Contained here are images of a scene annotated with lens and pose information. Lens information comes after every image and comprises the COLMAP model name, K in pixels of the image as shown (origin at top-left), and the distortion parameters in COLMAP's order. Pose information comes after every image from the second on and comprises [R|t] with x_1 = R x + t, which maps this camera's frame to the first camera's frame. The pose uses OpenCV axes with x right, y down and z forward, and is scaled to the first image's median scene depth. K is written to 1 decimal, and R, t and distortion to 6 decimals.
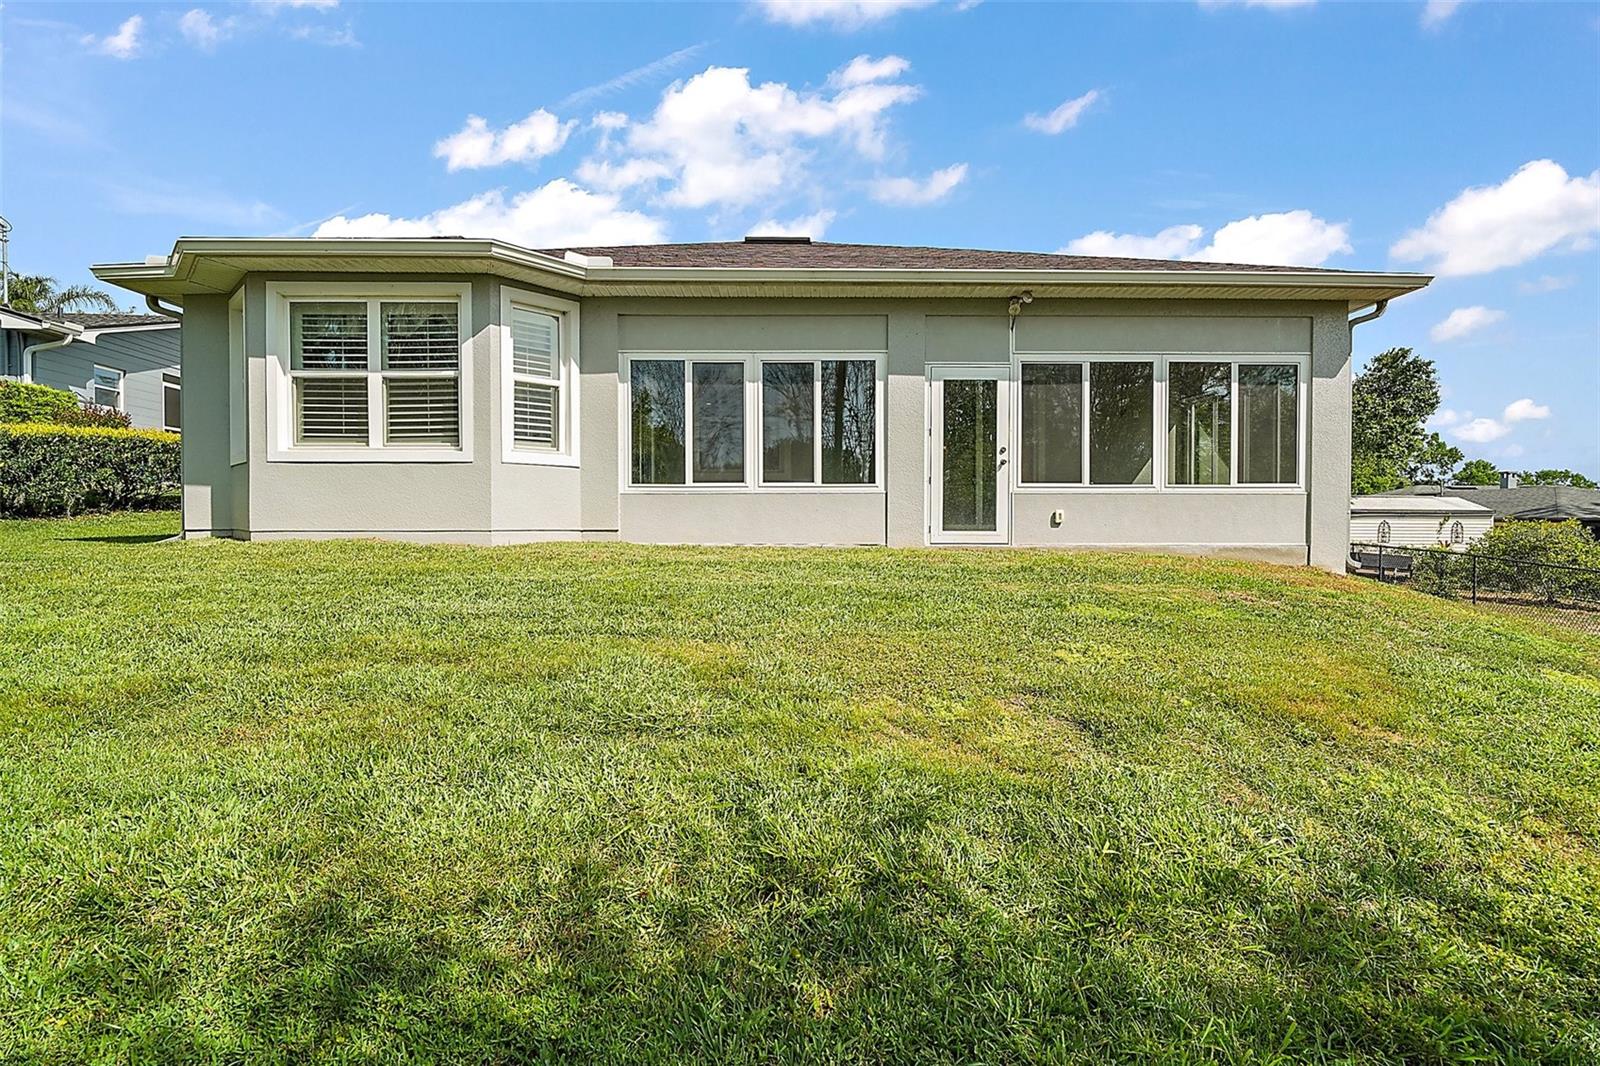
lens RADIAL K [[753.2, 0, 808.3], [0, 753.2, 509.8], [0, 0, 1]] dist [0.004010, -0.004441]
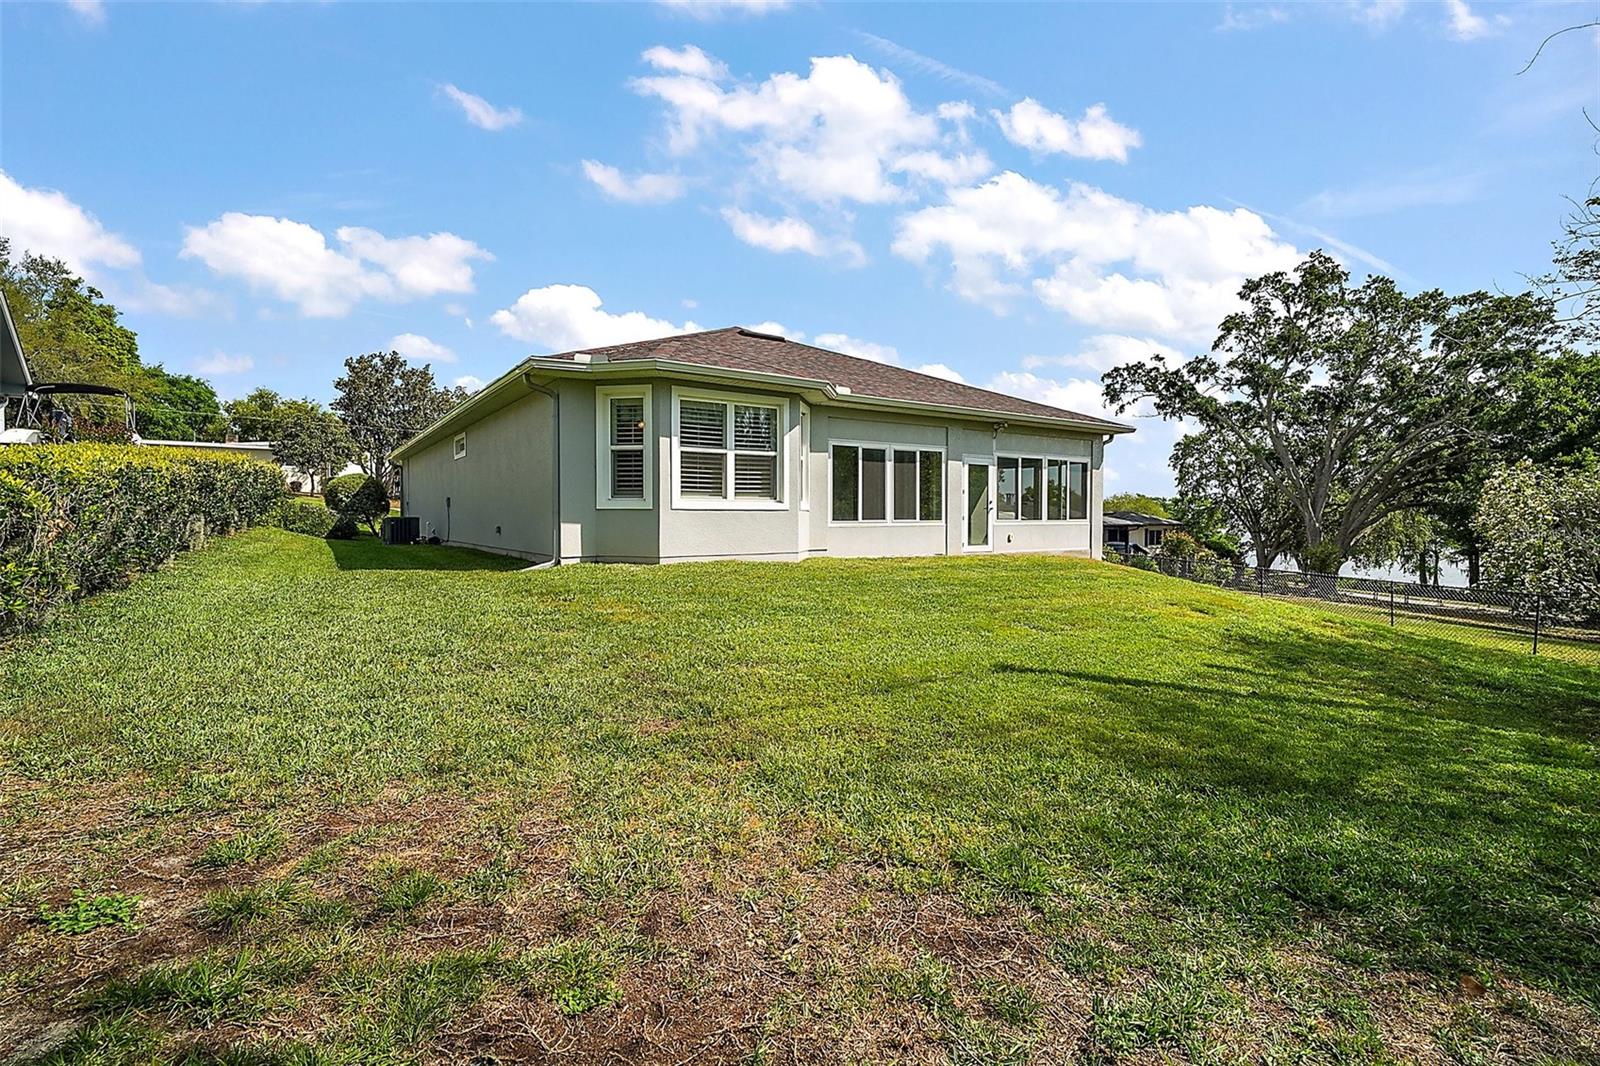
lens RADIAL K [[753.2, 0, 808.3], [0, 753.2, 509.8], [0, 0, 1]] dist [0.004010, -0.004441]
pose [[0.832189, 0.004205, 0.554476, -1.180875], [-0.004267, 0.999990, -0.001179, -0.056242], [-0.554475, -0.001385, 0.832199, -0.326159]]
